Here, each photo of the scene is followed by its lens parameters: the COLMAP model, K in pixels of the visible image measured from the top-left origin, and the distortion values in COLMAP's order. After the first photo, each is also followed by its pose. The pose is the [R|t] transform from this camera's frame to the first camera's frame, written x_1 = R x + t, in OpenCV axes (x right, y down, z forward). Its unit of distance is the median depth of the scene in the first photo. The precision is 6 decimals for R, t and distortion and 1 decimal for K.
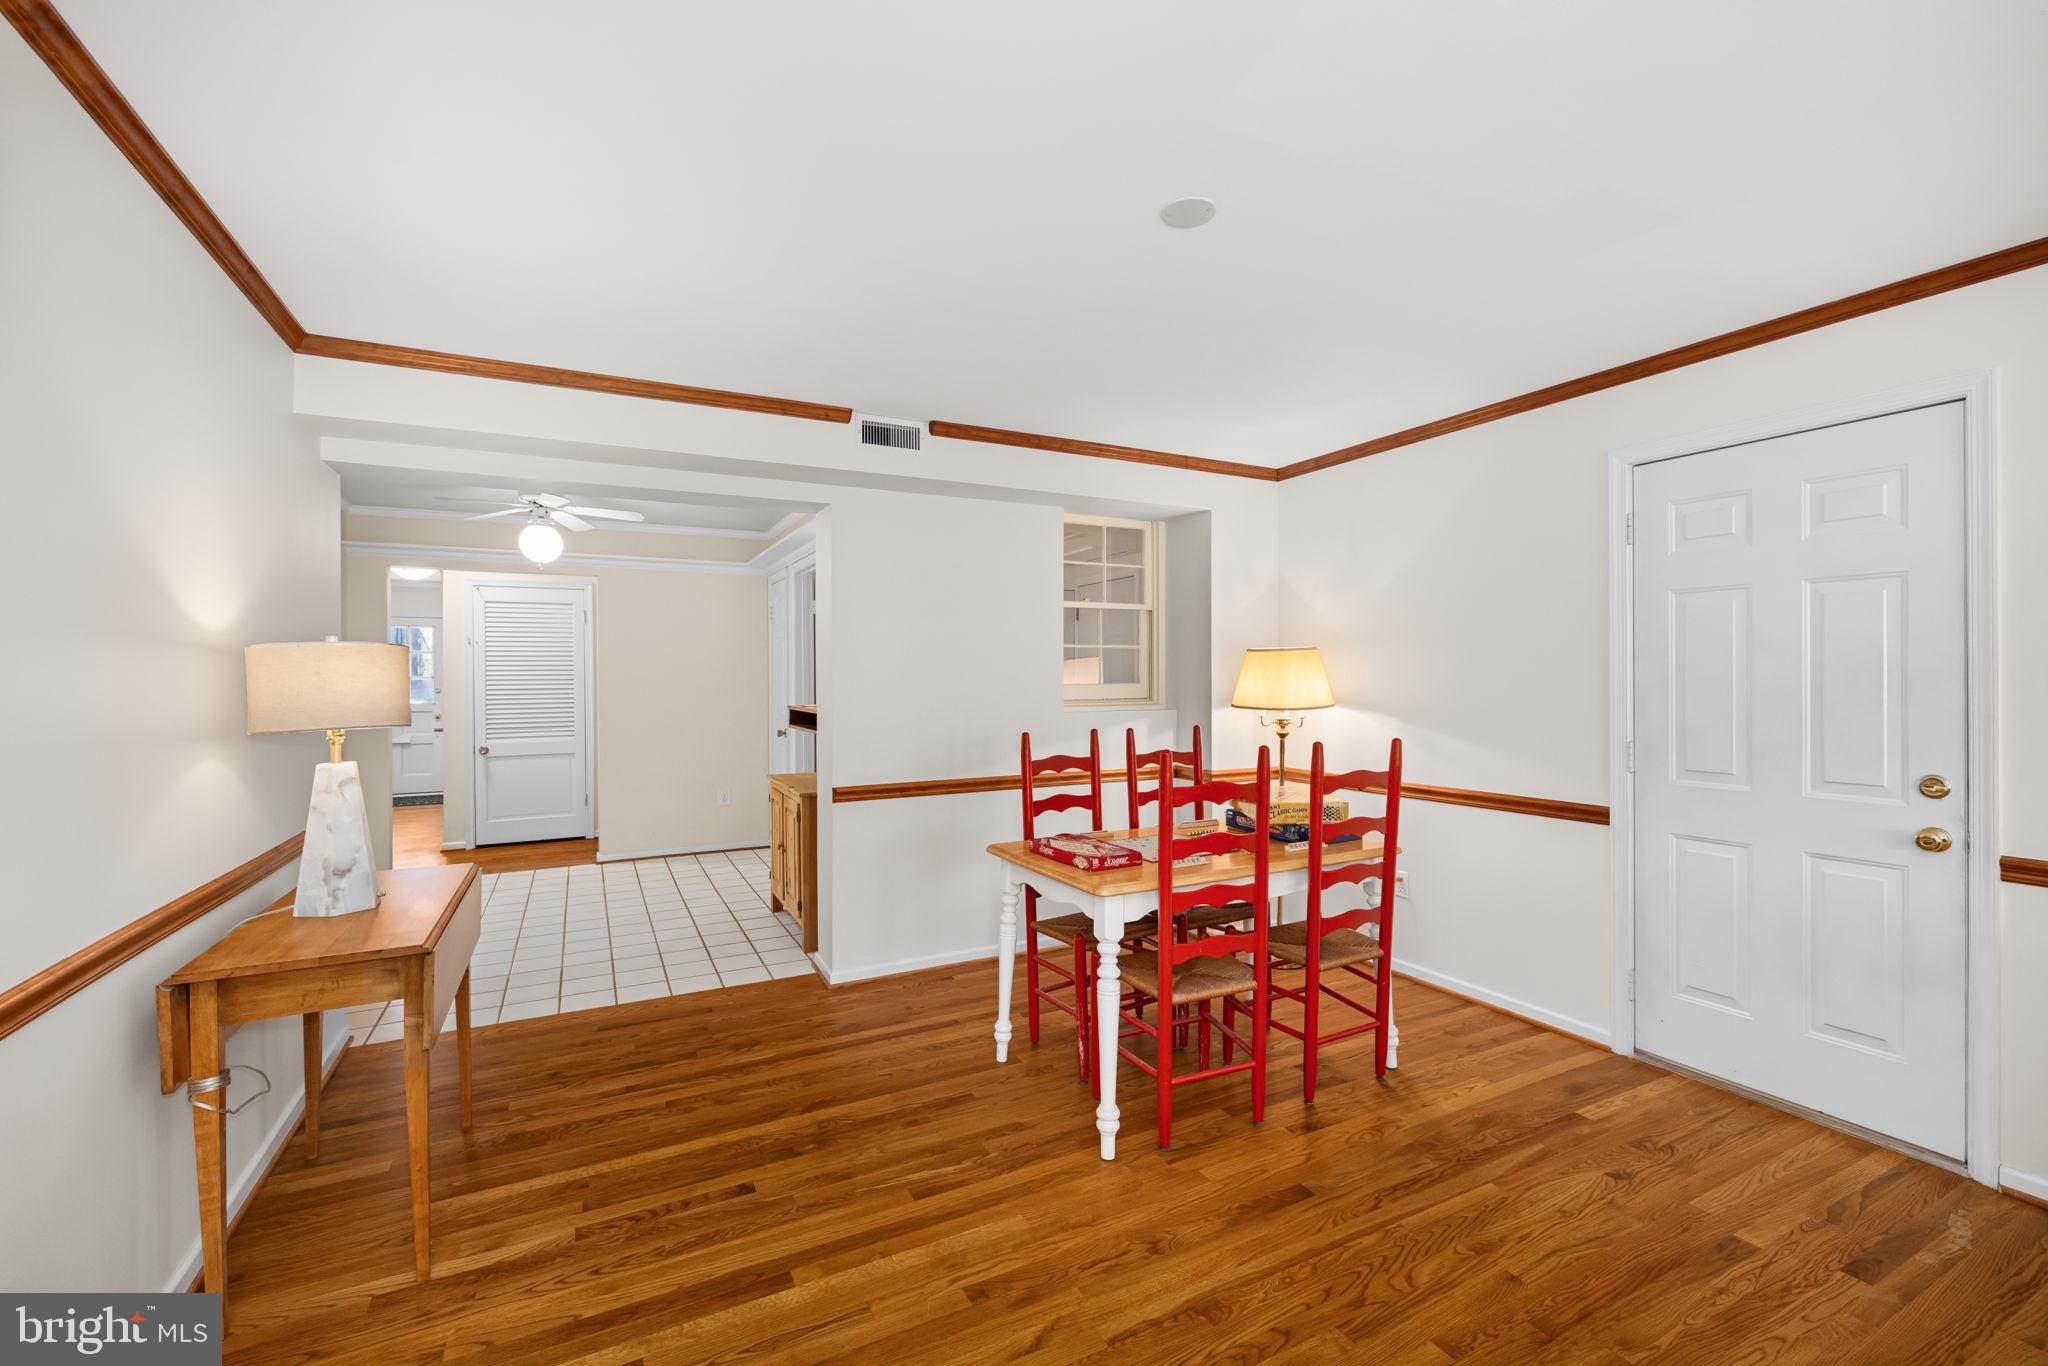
lens RADIAL K [[857.0, 0, 1028.3], [0, 857.0, 684.1], [0, 0, 1]] dist [-0.001722, 0.001513]
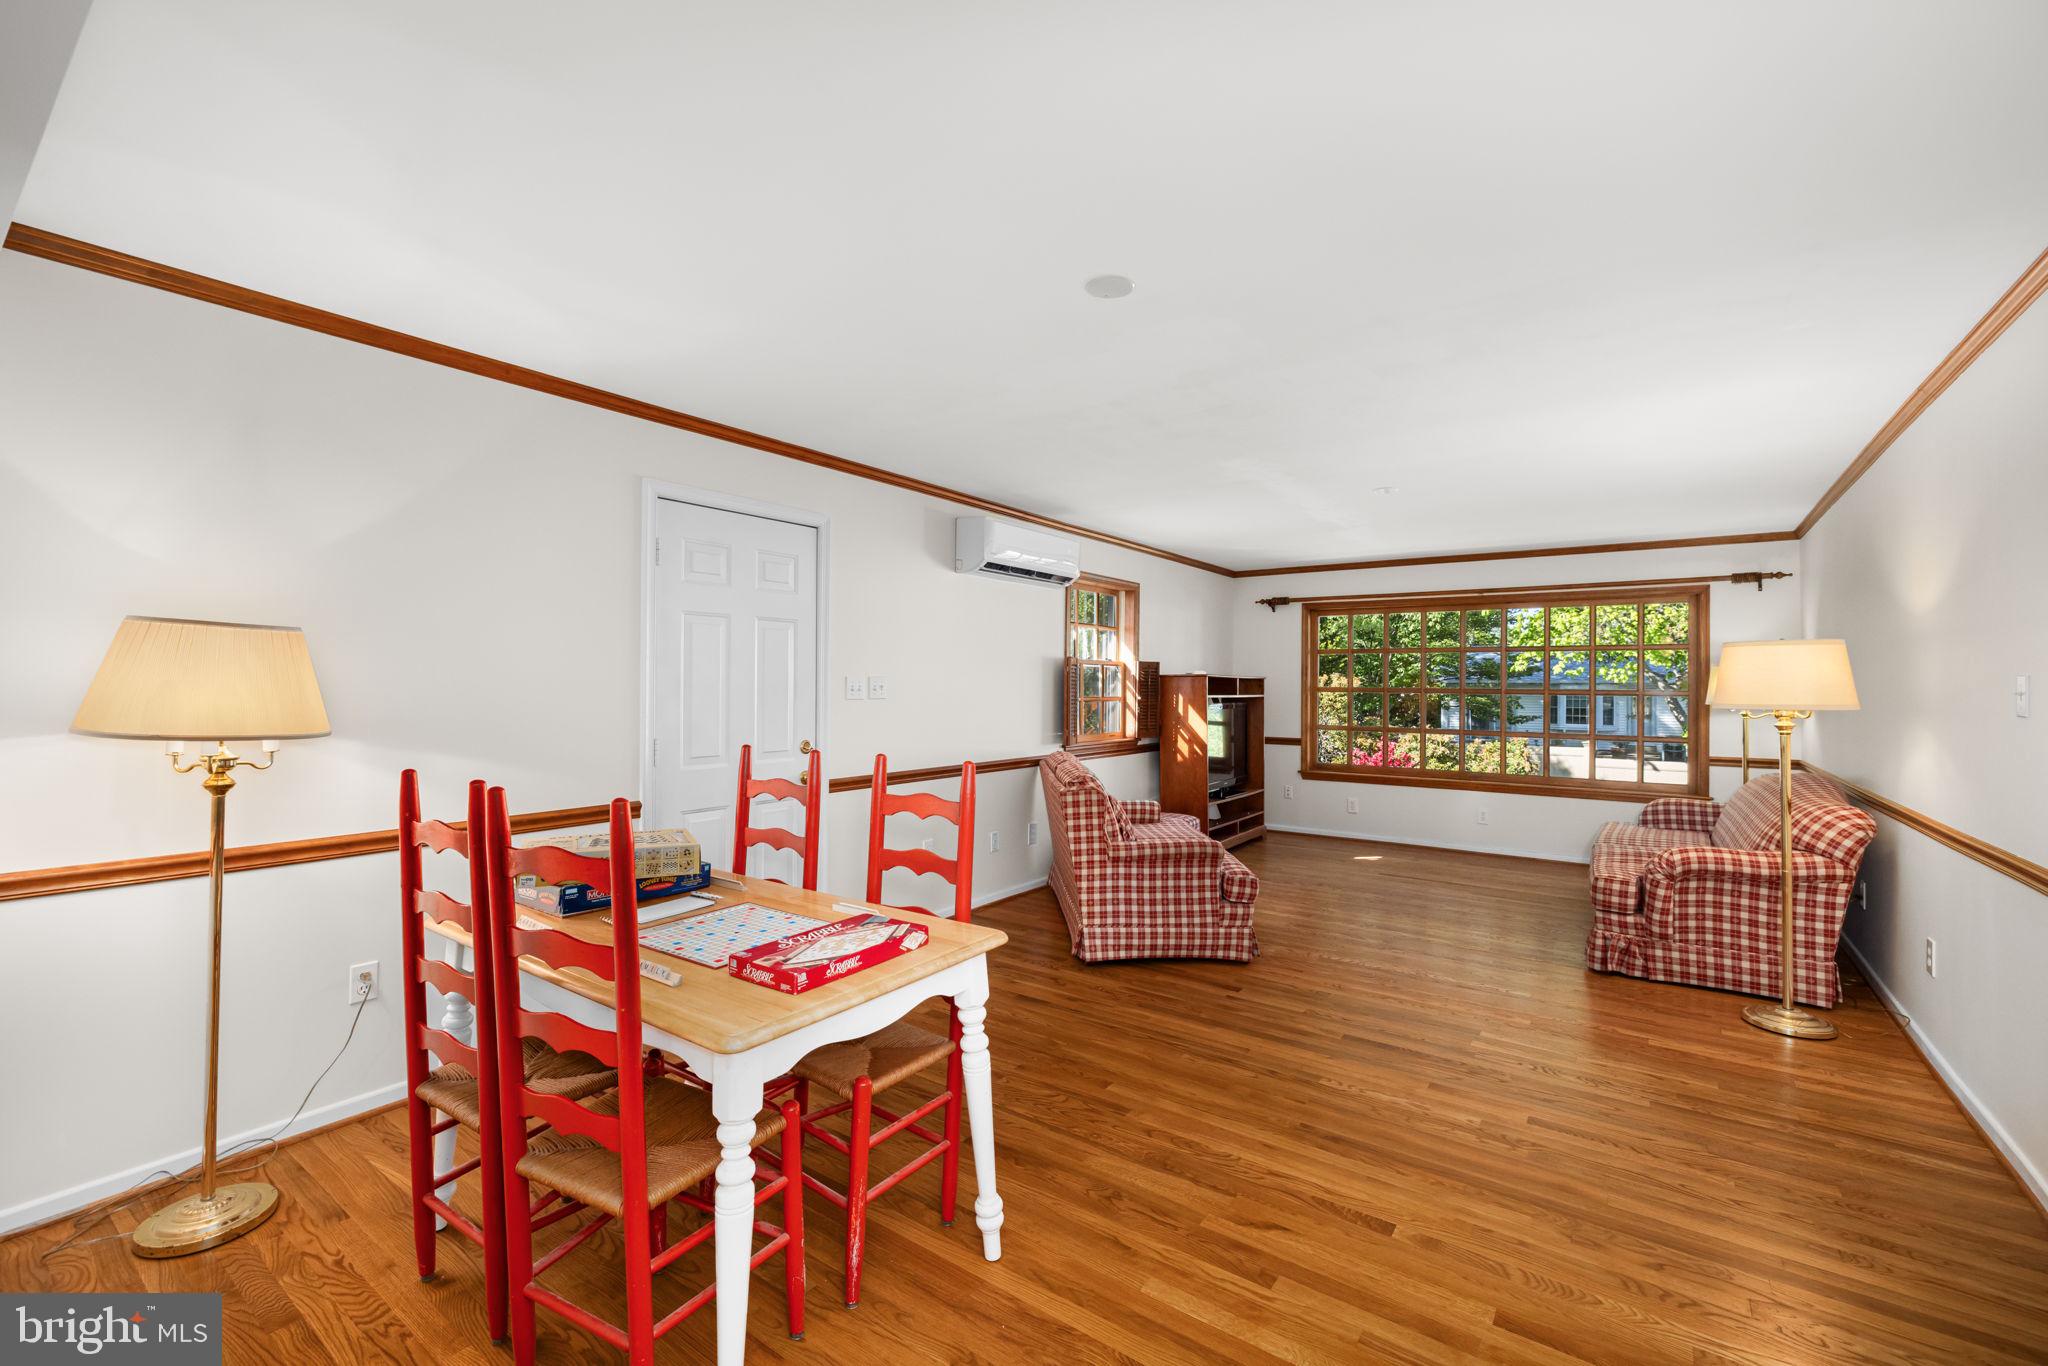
lens RADIAL K [[857.0, 0, 1032.4], [0, 857.0, 689.2], [0, 0, 1]] dist [-0.001722, 0.001513]
pose [[-0.451017, 0.000275, 0.892515, -0.619574], [0.004921, 0.999986, 0.002178, 0.000463], [-0.892502, 0.005374, -0.451012, 1.243965]]
